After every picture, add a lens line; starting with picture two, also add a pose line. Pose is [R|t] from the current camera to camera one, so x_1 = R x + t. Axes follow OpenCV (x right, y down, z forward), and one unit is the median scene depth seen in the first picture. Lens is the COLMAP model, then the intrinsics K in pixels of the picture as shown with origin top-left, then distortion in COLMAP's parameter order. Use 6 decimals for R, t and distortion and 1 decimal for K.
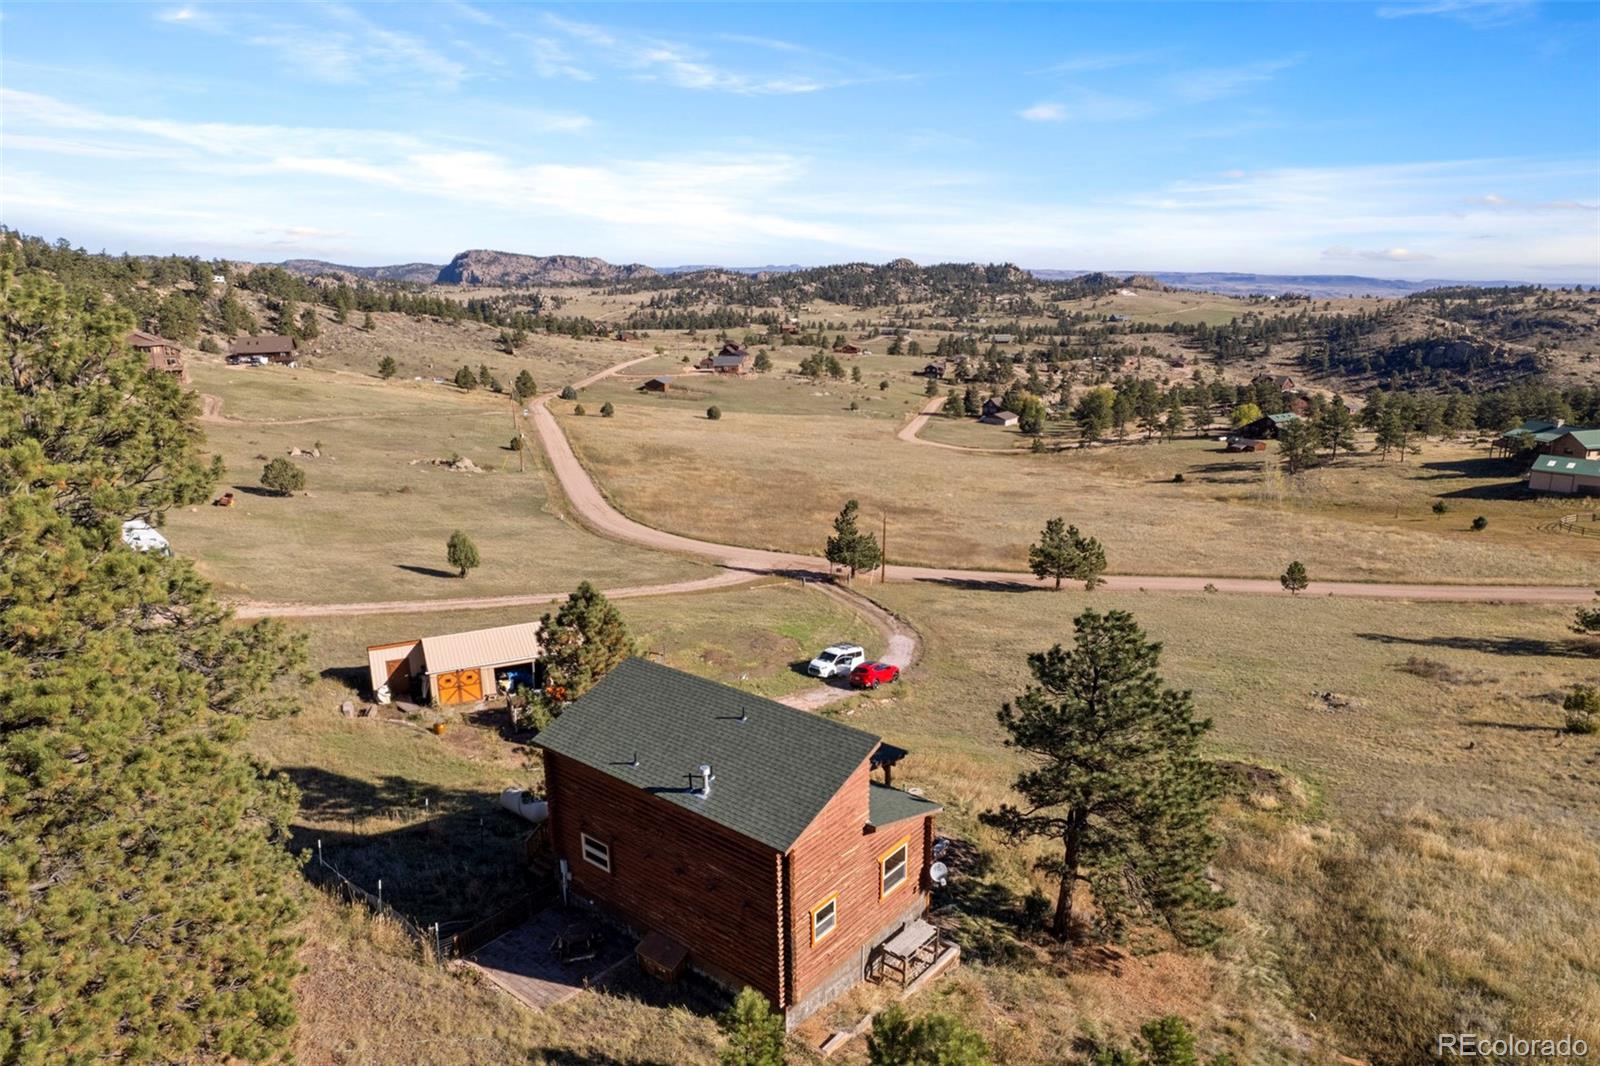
lens RADIAL K [[1027.2, 0, 803.4], [0, 1027.2, 535.1], [0, 0, 1]] dist [-0.093406, 0.077605]
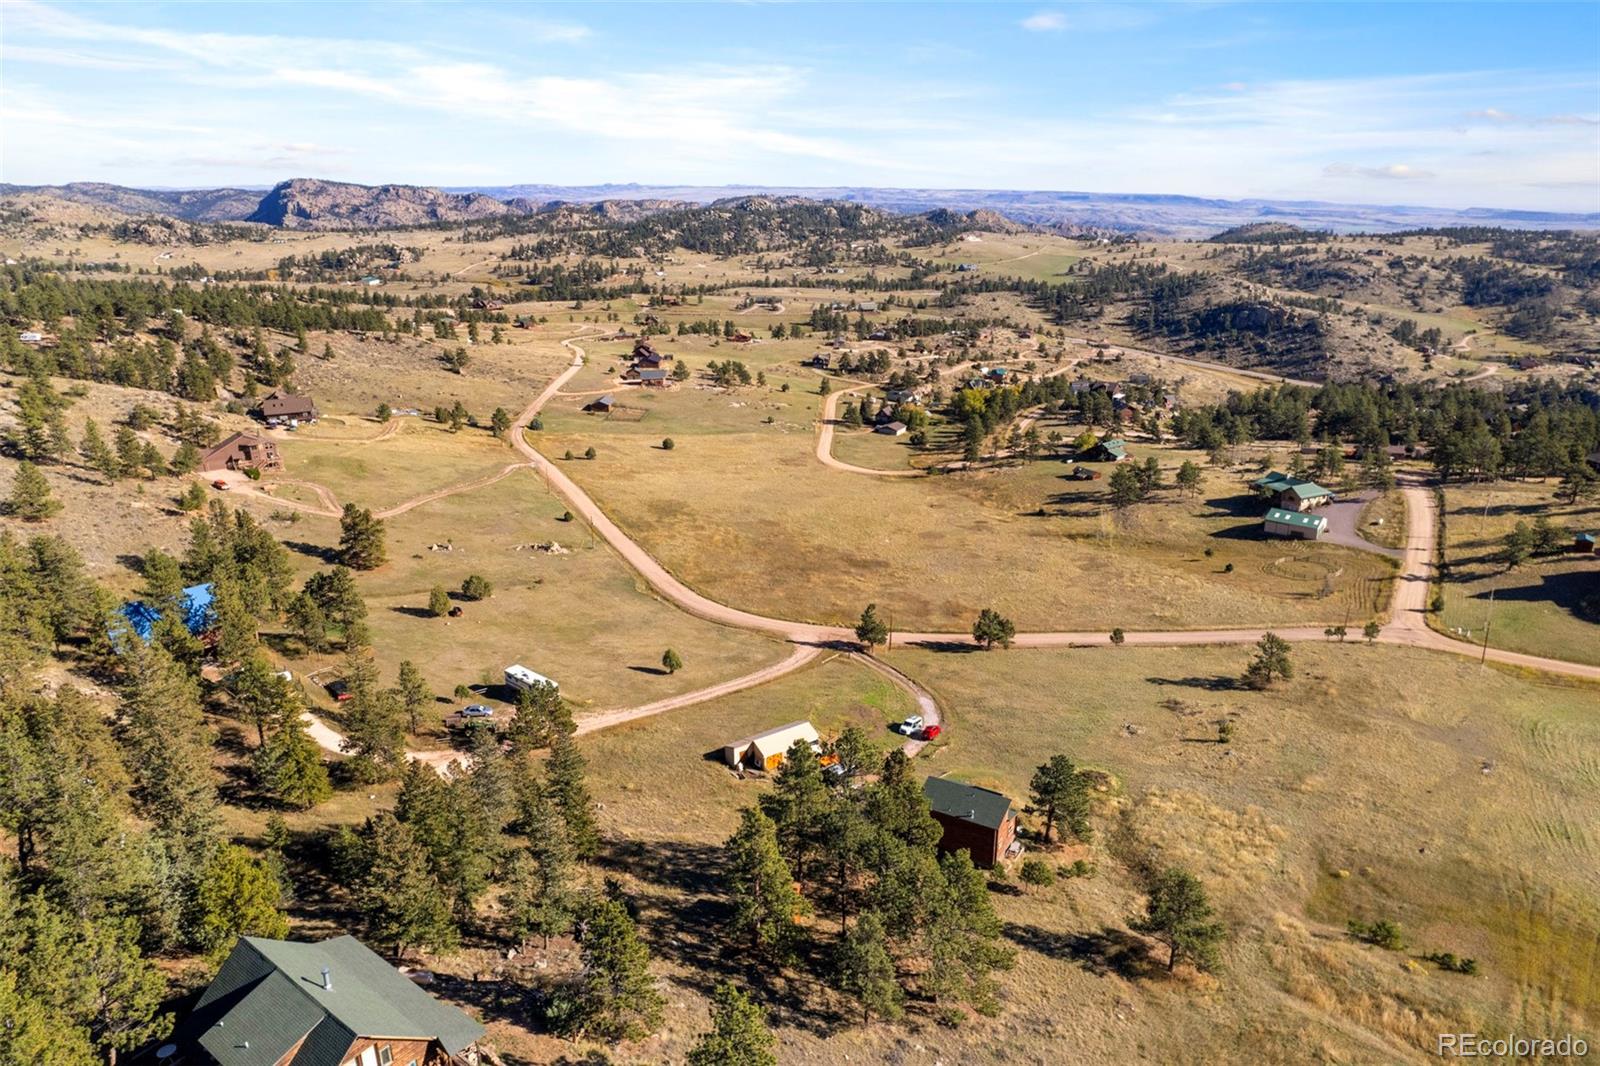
lens RADIAL K [[1058.4, 0, 799.5], [0, 1058.4, 507.3], [0, 0, 1]] dist [-0.048144, -0.005633]
pose [[0.988269, -0.044831, 0.145996, -0.054180], [0.036390, 0.997536, 0.059986, -0.051204], [-0.148325, -0.053970, 0.987465, -0.121724]]
